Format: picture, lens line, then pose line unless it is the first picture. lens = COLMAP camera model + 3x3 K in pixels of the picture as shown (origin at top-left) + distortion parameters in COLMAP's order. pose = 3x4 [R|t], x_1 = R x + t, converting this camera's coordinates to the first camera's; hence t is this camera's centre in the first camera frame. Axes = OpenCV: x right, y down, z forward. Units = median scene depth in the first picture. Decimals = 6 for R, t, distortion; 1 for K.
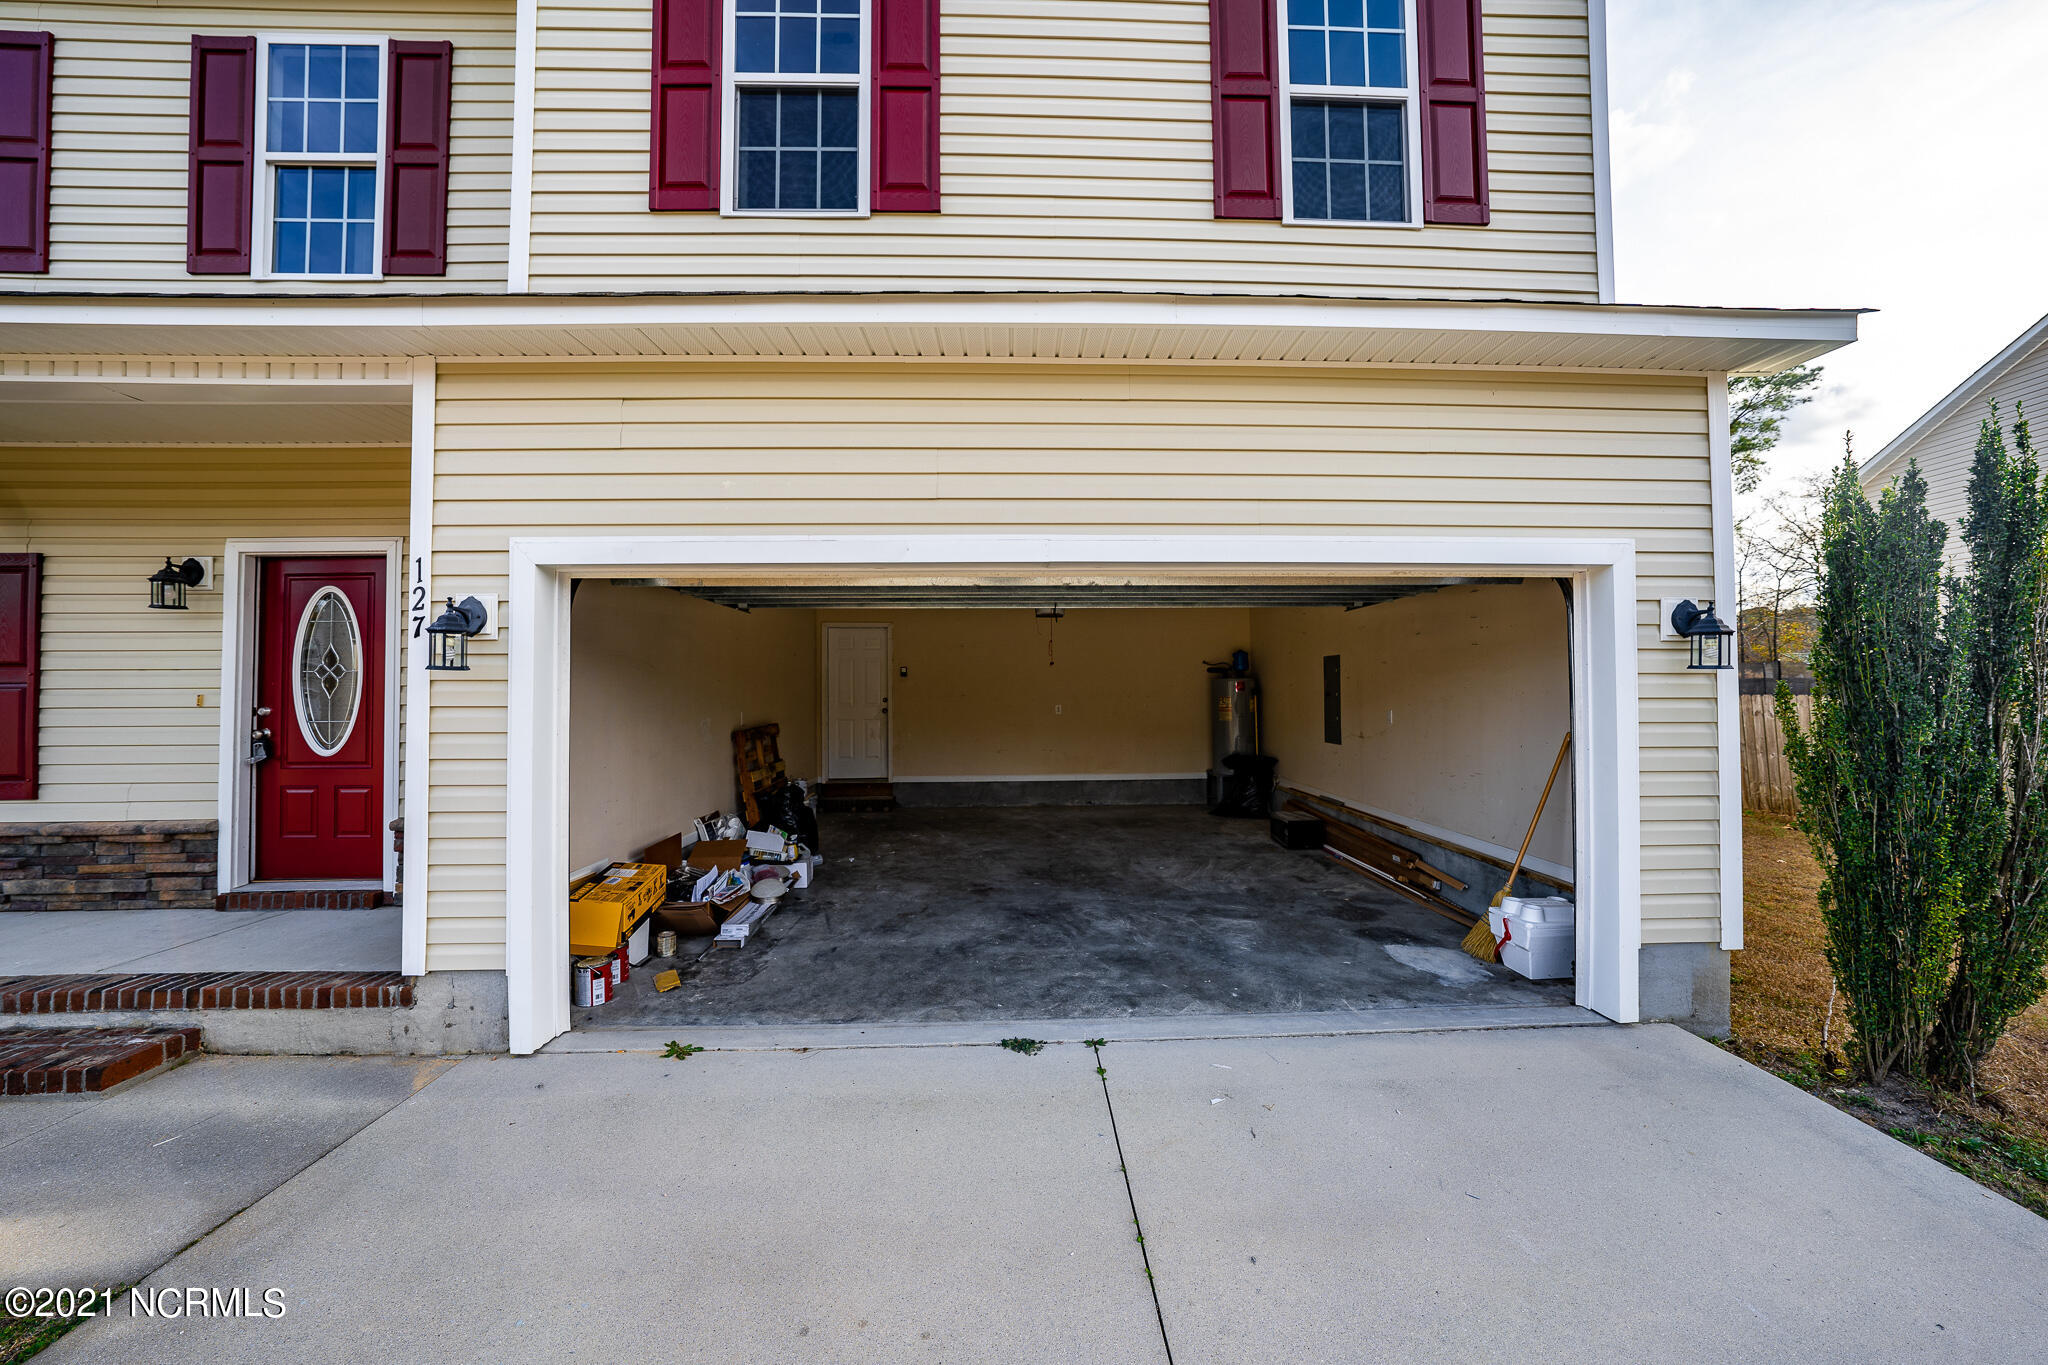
lens RADIAL K [[731.9, 0, 1024.0], [0, 731.9, 682.5], [0, 0, 1]] dist [-0.021033, 0.000146]
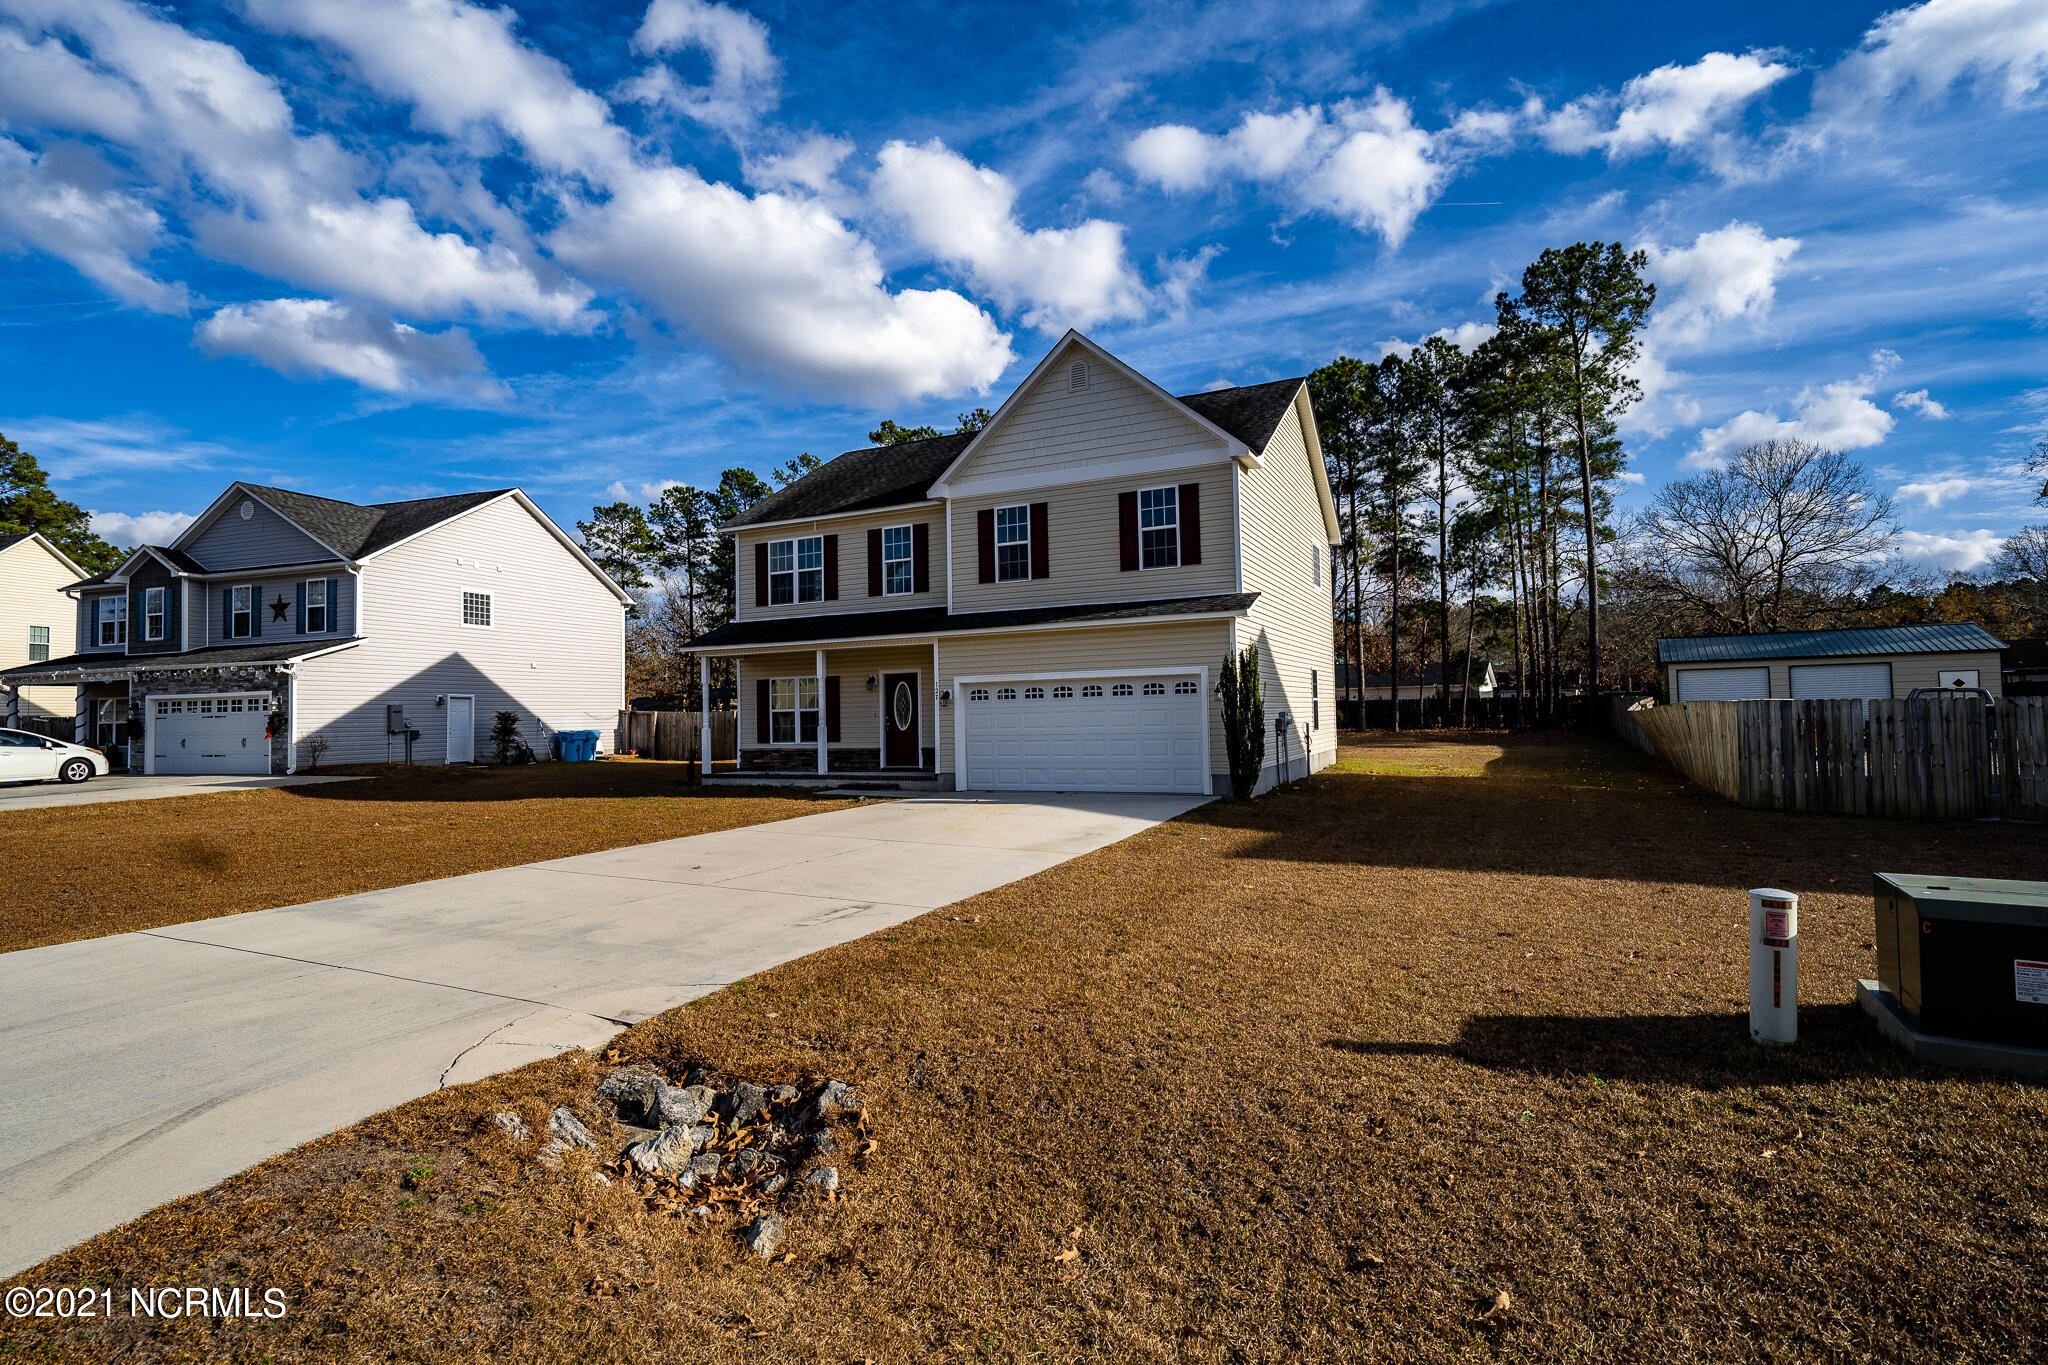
lens RADIAL K [[1059.6, 0, 974.1], [0, 1059.6, 675.7], [0, 0, 1]] dist [-0.000972, -0.000159]
pose [[0.859488, -0.030735, -0.510230, 2.080519], [0.024309, 0.999519, -0.019261, -0.060072], [0.510577, 0.004151, 0.859822, -3.457138]]
